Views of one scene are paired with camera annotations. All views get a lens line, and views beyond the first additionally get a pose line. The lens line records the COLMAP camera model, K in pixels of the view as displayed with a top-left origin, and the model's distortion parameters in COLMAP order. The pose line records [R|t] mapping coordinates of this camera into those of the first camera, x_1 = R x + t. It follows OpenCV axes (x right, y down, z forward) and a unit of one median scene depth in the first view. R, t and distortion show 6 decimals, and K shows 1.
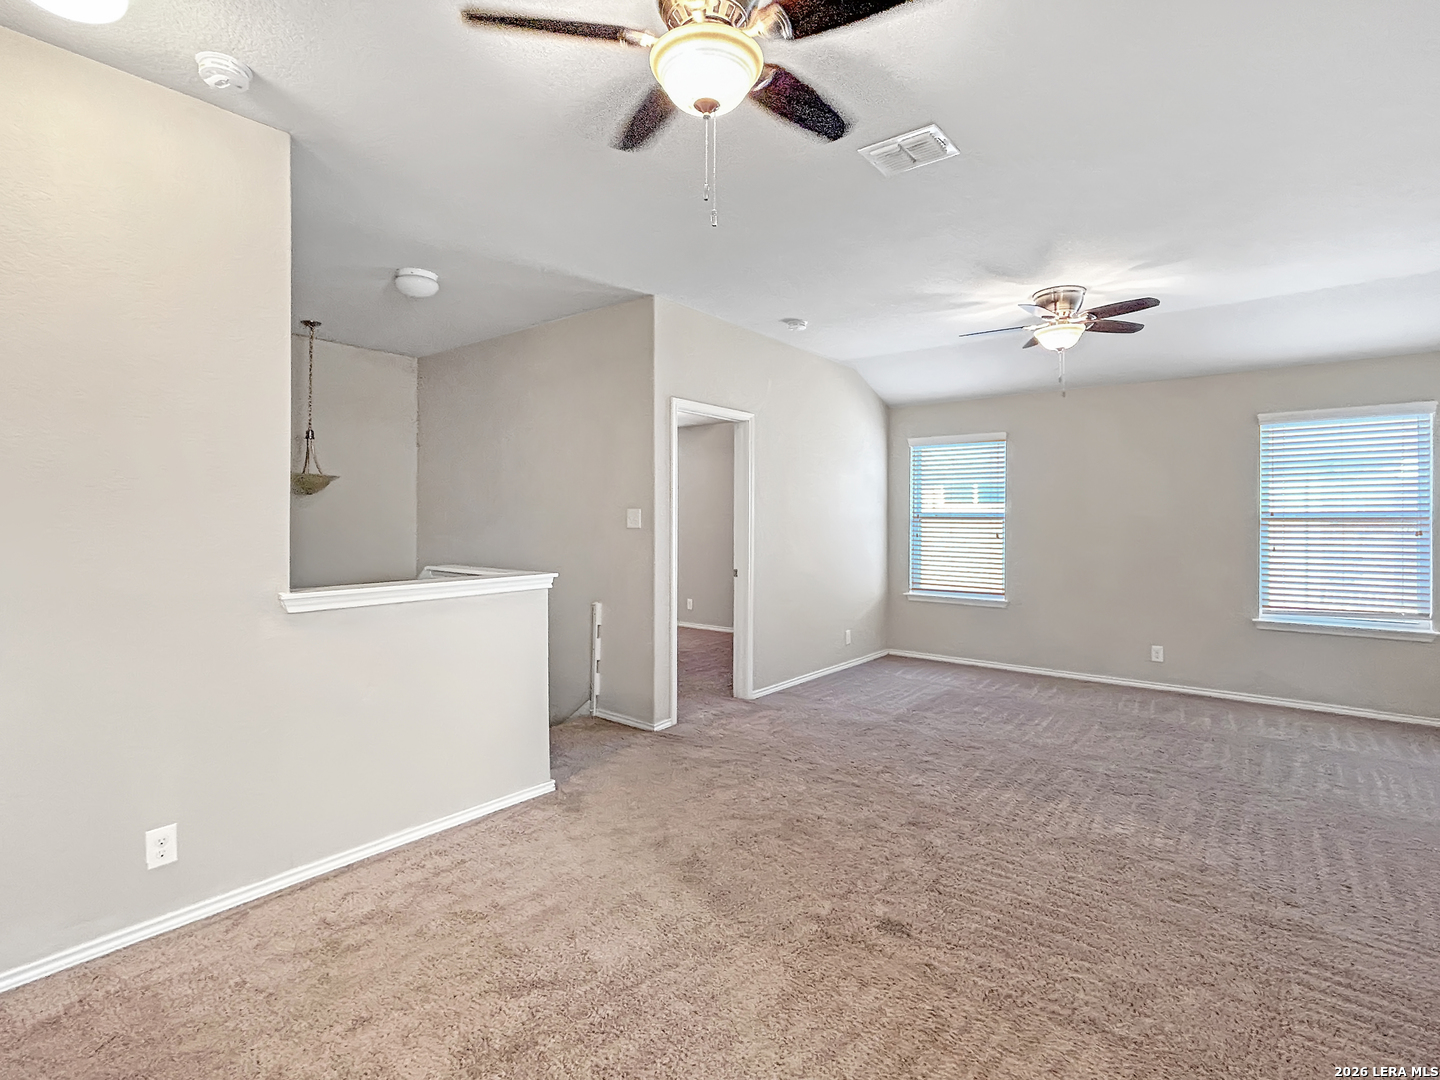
lens RADIAL K [[690.6, 0, 771.0], [0, 690.6, 533.8], [0, 0, 1]] dist [0.002251, -0.000125]
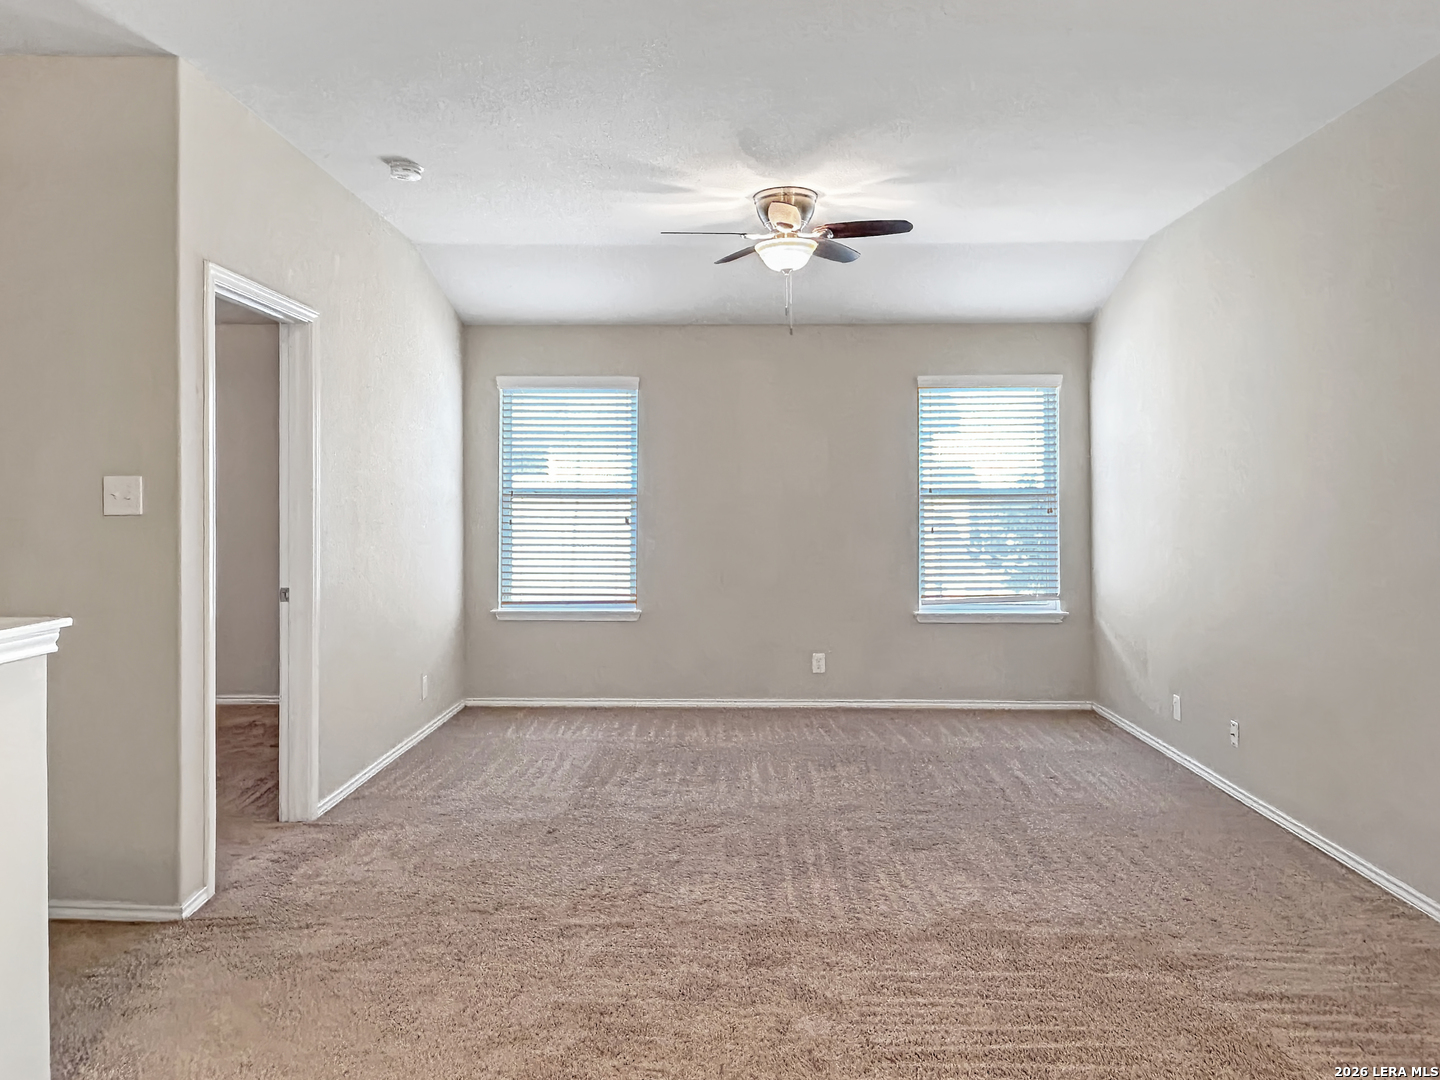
lens RADIAL K [[963.2, 0, 717.4], [0, 963.2, 499.0], [0, 0, 1]] dist [0.006171, -0.007838]
pose [[0.817937, -0.003122, 0.575299, -0.237471], [0.015311, 0.999749, -0.016343, -0.002418], [-0.575104, 0.022176, 0.817780, 0.184821]]
